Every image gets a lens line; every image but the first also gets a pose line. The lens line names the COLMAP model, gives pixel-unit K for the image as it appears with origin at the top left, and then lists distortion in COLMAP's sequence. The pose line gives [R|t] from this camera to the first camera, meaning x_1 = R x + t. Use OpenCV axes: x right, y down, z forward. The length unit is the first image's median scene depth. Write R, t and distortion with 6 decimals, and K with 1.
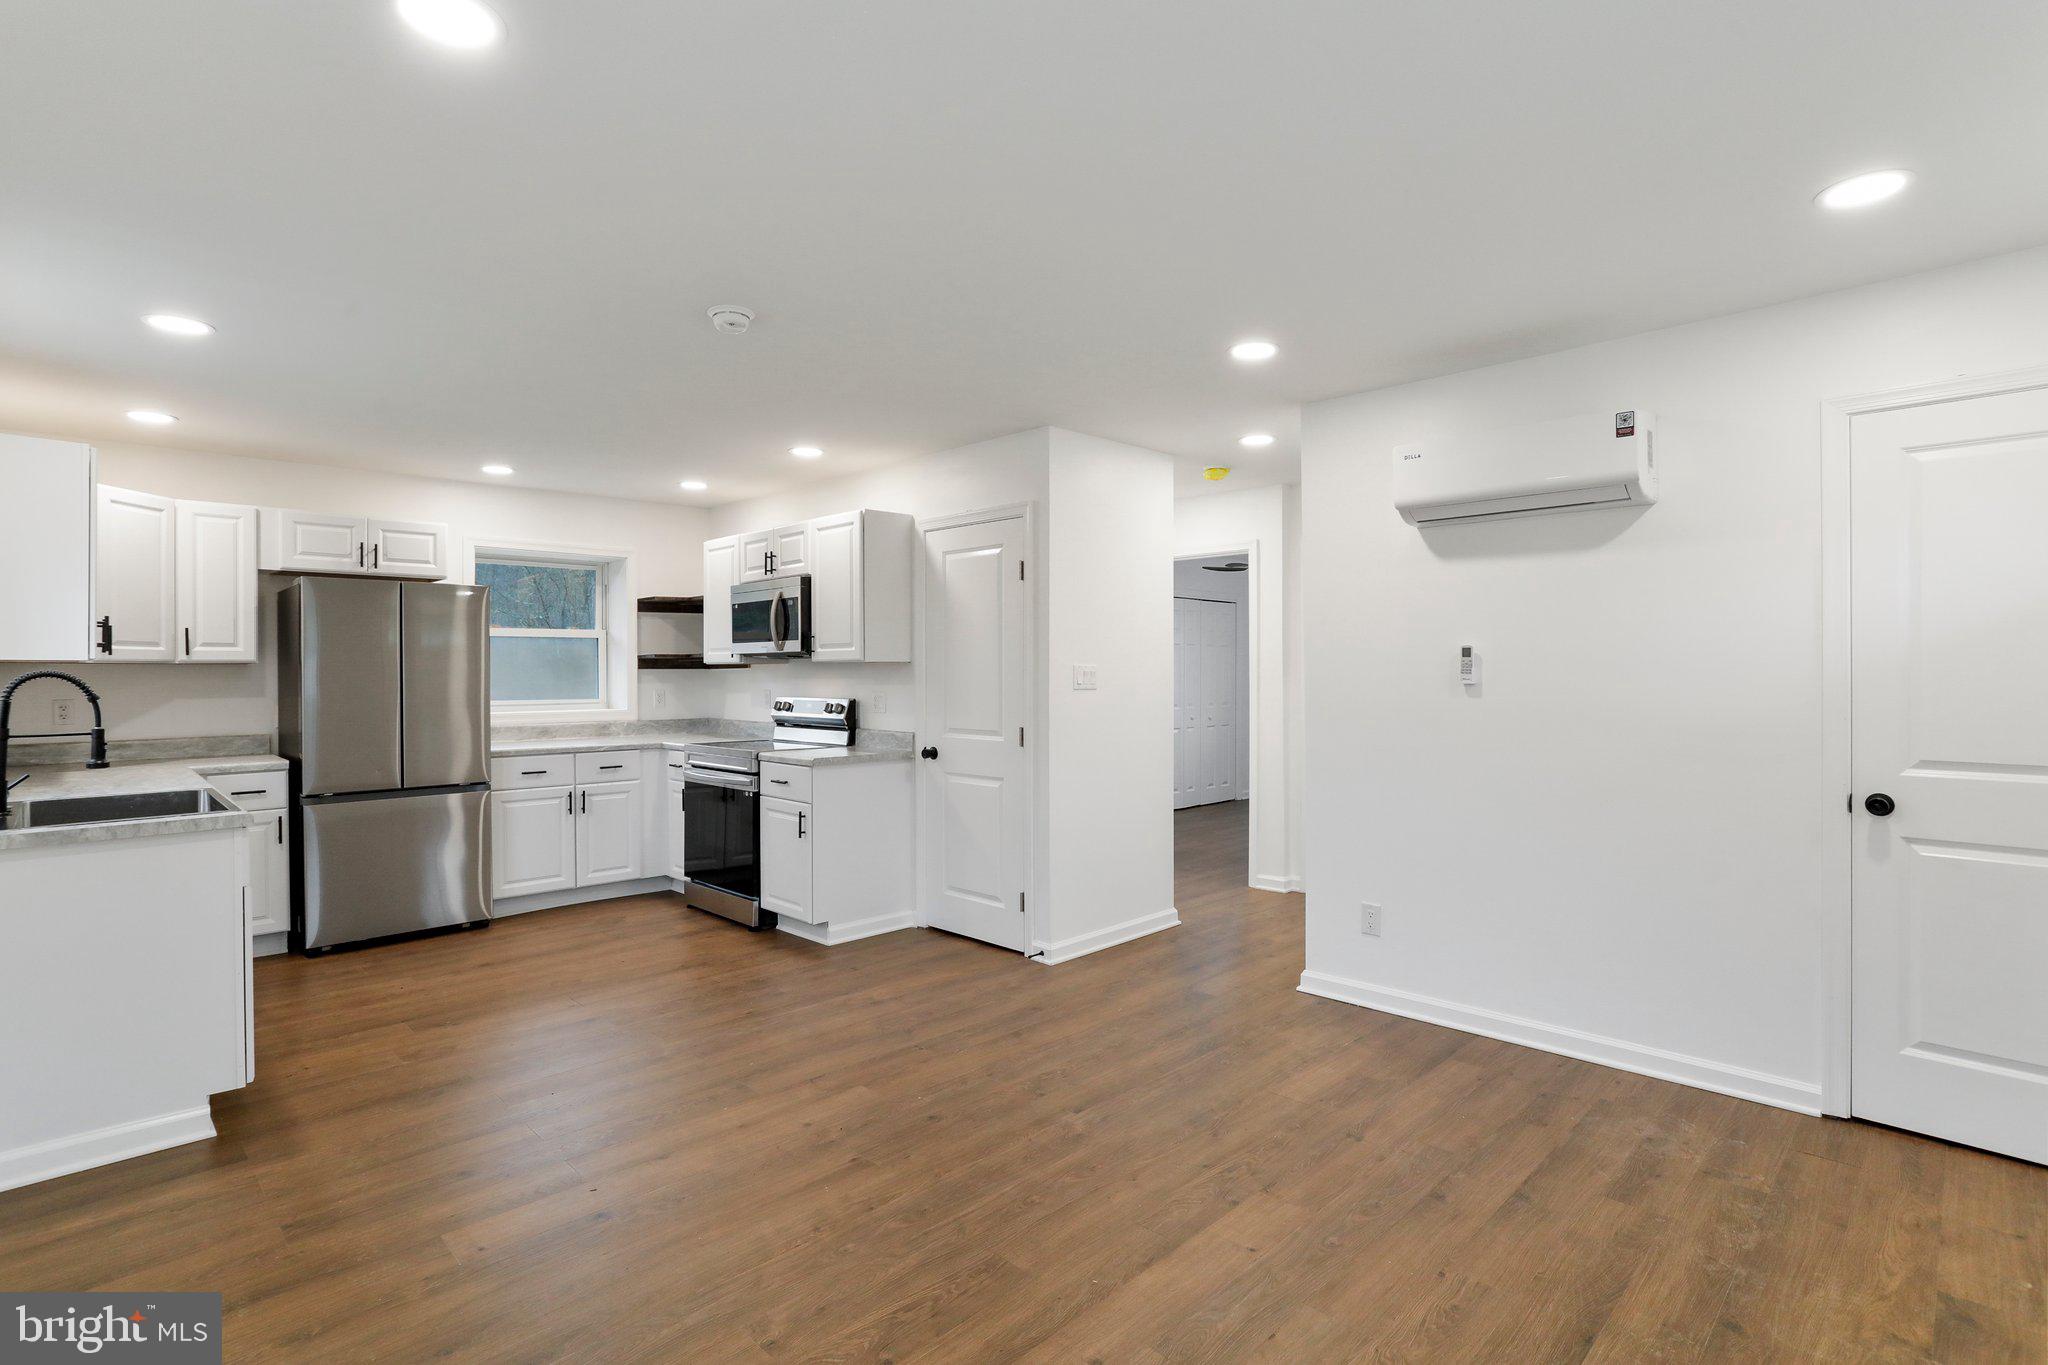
lens RADIAL K [[992.6, 0, 1025.8], [0, 992.6, 671.8], [0, 0, 1]] dist [-0.060118, 0.032185]
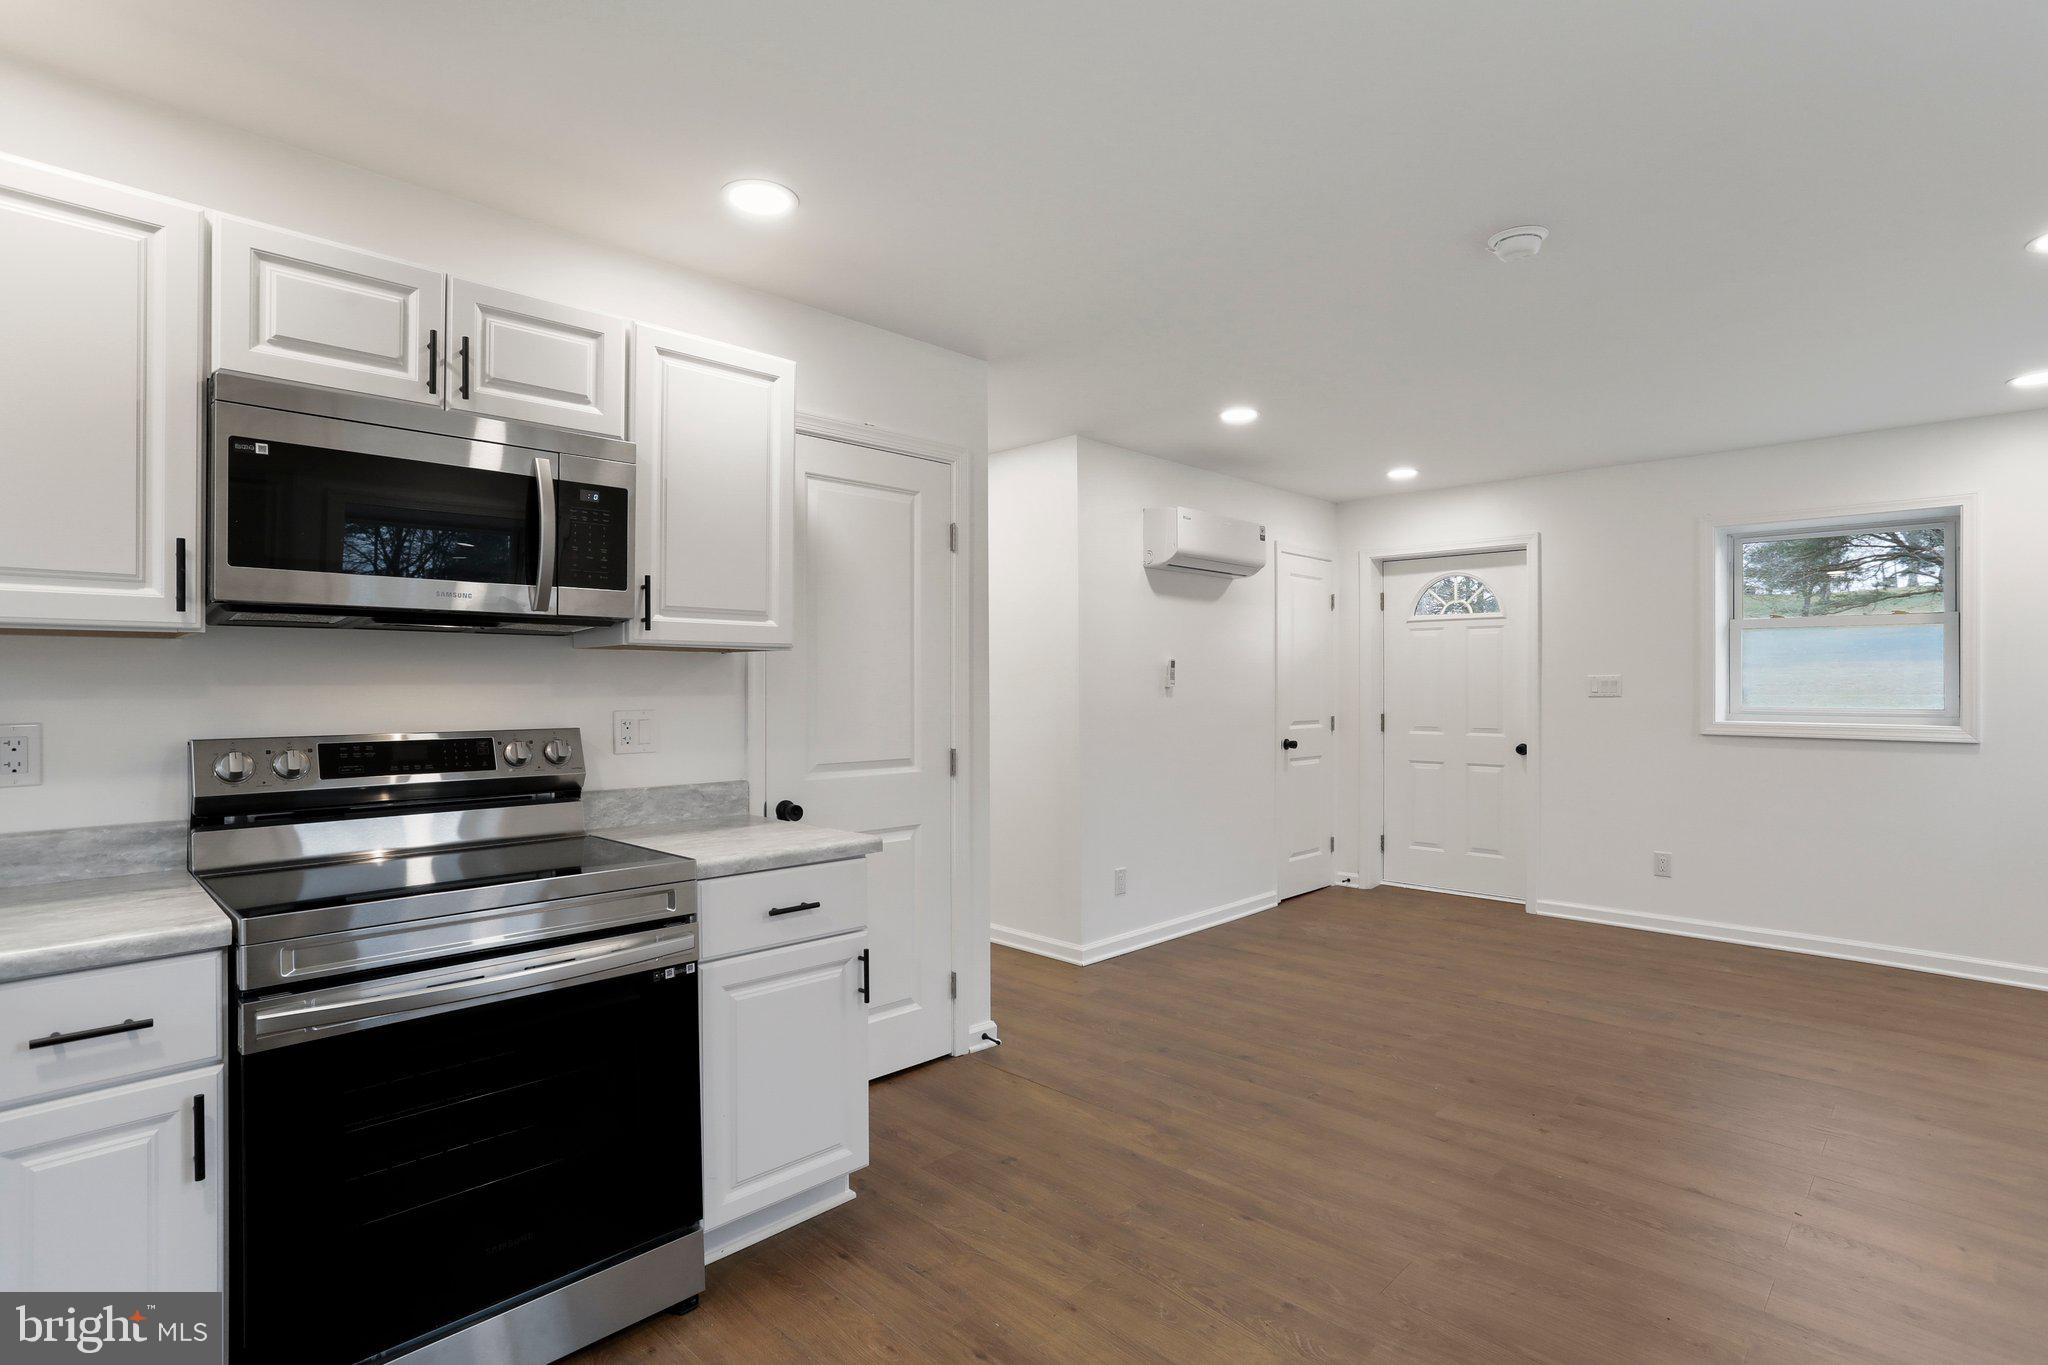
lens RADIAL K [[1011.8, 0, 1024.0], [0, 1011.8, 682.5], [0, 0, 1]] dist [-0.060358, 0.035090]
pose [[-0.014699, 0.005613, 0.999876, -0.838255], [0.000324, 0.999984, -0.005609, 0.012041], [-0.999892, 0.000242, -0.014700, 1.060677]]
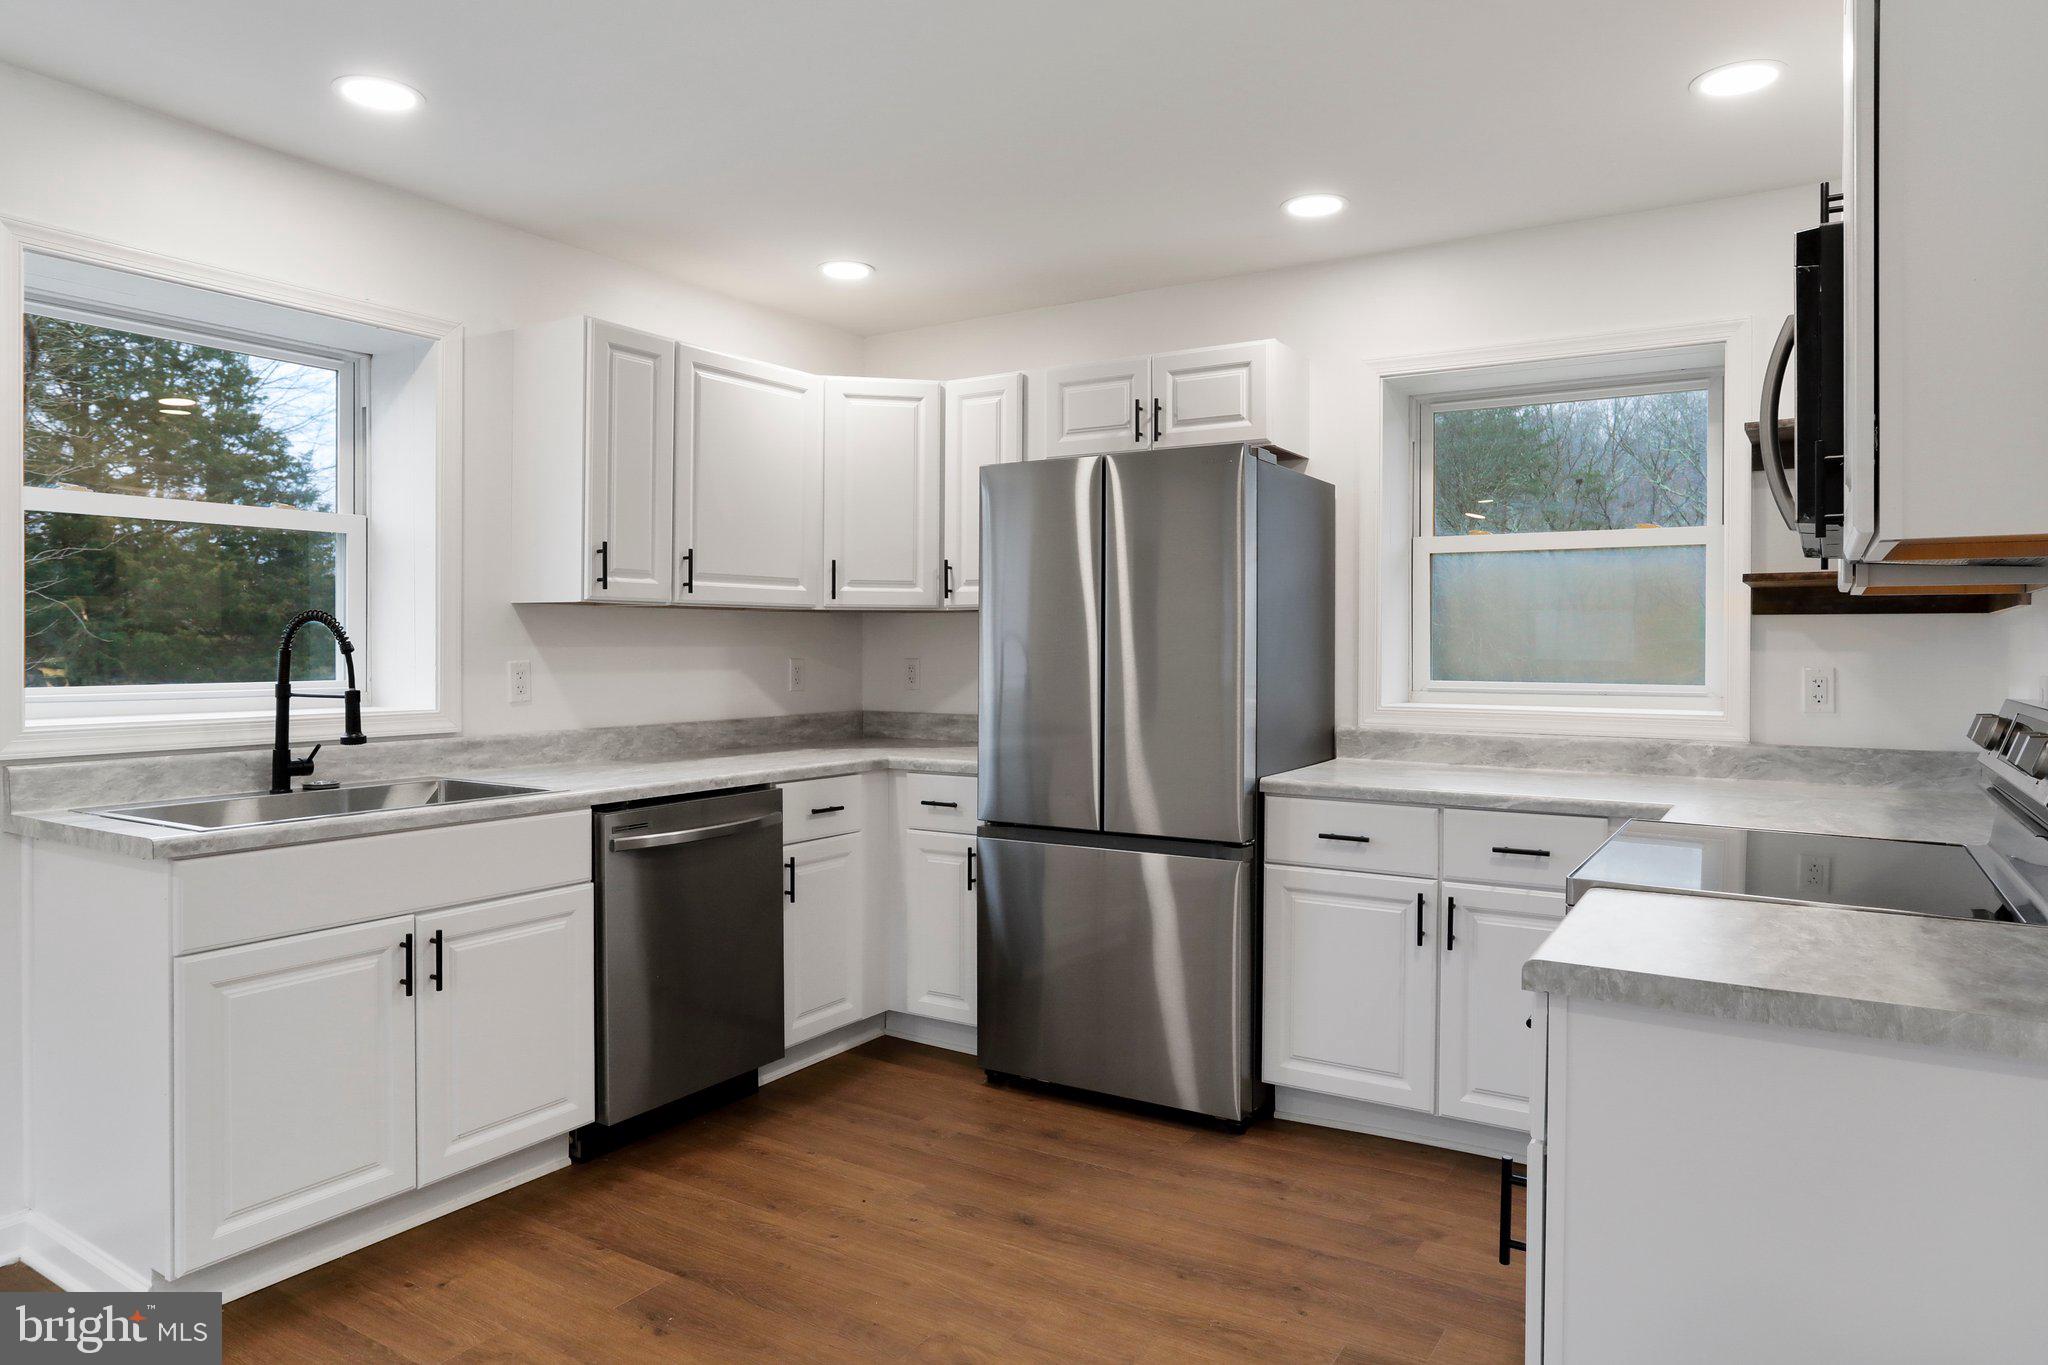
lens RADIAL K [[1272.0, 0, 1026.1], [0, 1272.0, 657.2], [0, 0, 1]] dist [-0.033505, 0.002574]
pose [[0.222587, 0.014837, -0.974800, 0.057743], [-0.004377, 0.999889, 0.014220, 0.013122], [0.974903, 0.001101, 0.222628, 0.928493]]
